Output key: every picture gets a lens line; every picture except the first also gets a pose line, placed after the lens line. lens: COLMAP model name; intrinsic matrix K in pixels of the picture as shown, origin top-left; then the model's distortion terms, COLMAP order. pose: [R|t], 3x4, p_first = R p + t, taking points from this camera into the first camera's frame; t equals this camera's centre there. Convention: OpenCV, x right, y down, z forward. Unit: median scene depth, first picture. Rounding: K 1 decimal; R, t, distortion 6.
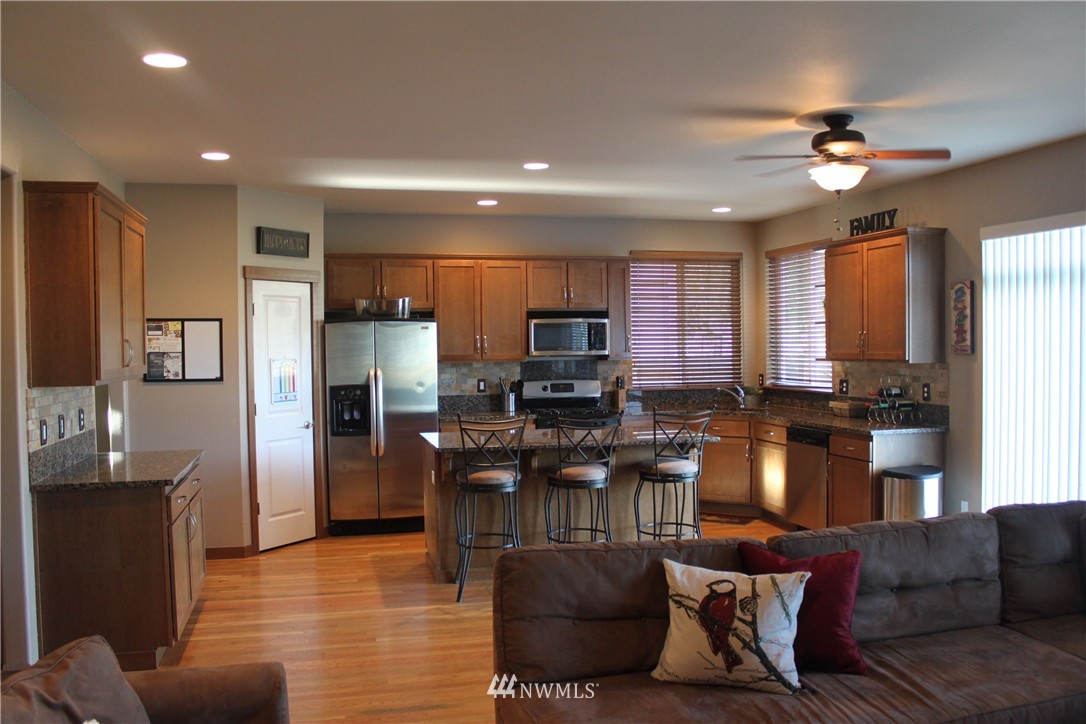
lens RADIAL K [[905.6, 0, 543.6], [0, 905.6, 374.2], [0, 0, 1]] dist [-0.167199, 0.149524]
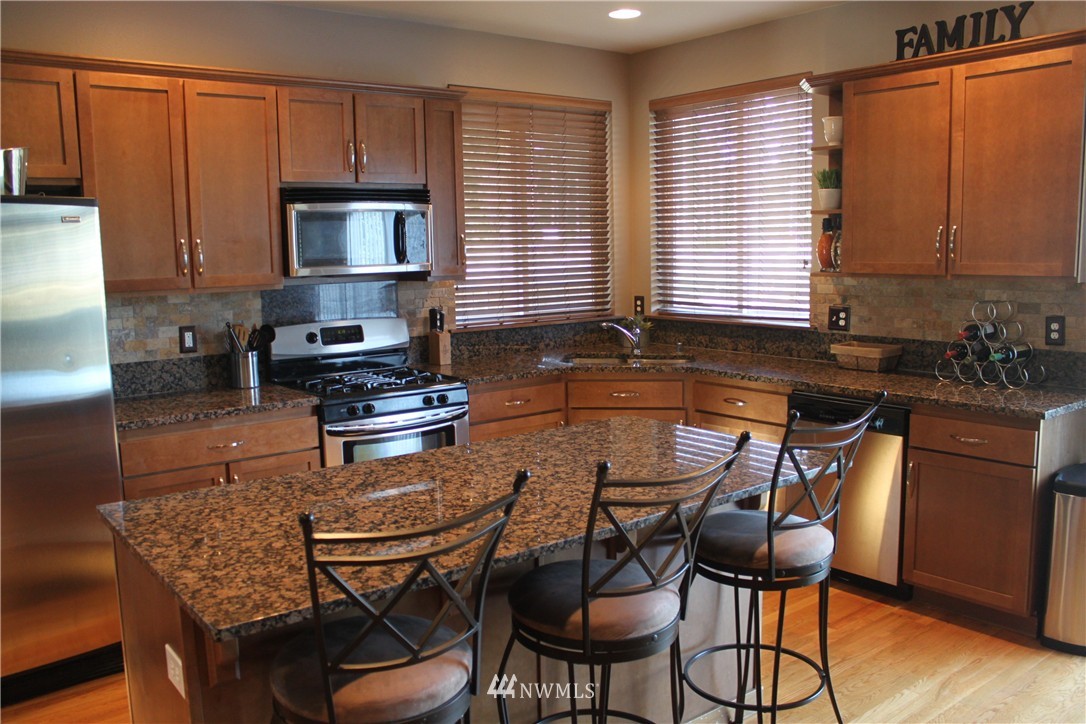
lens RADIAL K [[905.6, 0, 543.6], [0, 905.6, 374.2], [0, 0, 1]] dist [-0.167199, 0.149524]
pose [[0.915124, -0.063699, 0.398108, -0.096307], [0.023097, 0.994101, 0.105968, -0.017837], [-0.402510, -0.087779, 0.911197, 0.538311]]
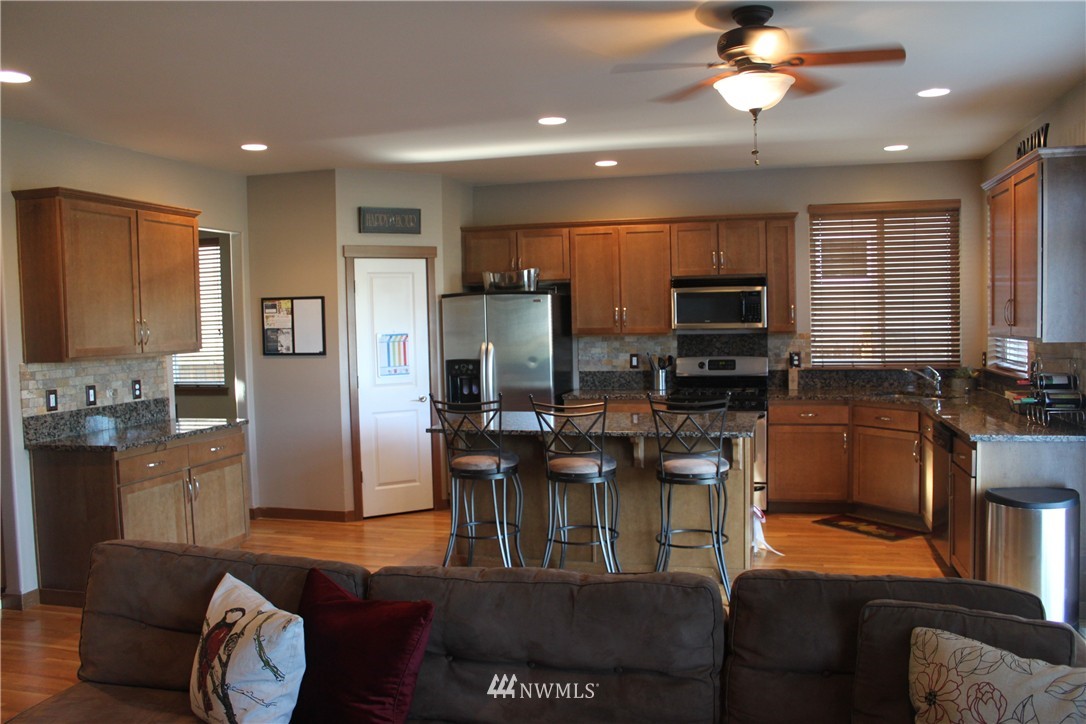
lens RADIAL K [[905.6, 0, 543.6], [0, 905.6, 374.2], [0, 0, 1]] dist [-0.167199, 0.149524]
pose [[0.871520, 0.022394, -0.489849, 0.346766], [-0.004264, 0.999265, 0.038096, -0.010103], [0.490342, -0.031113, 0.870974, 0.168920]]
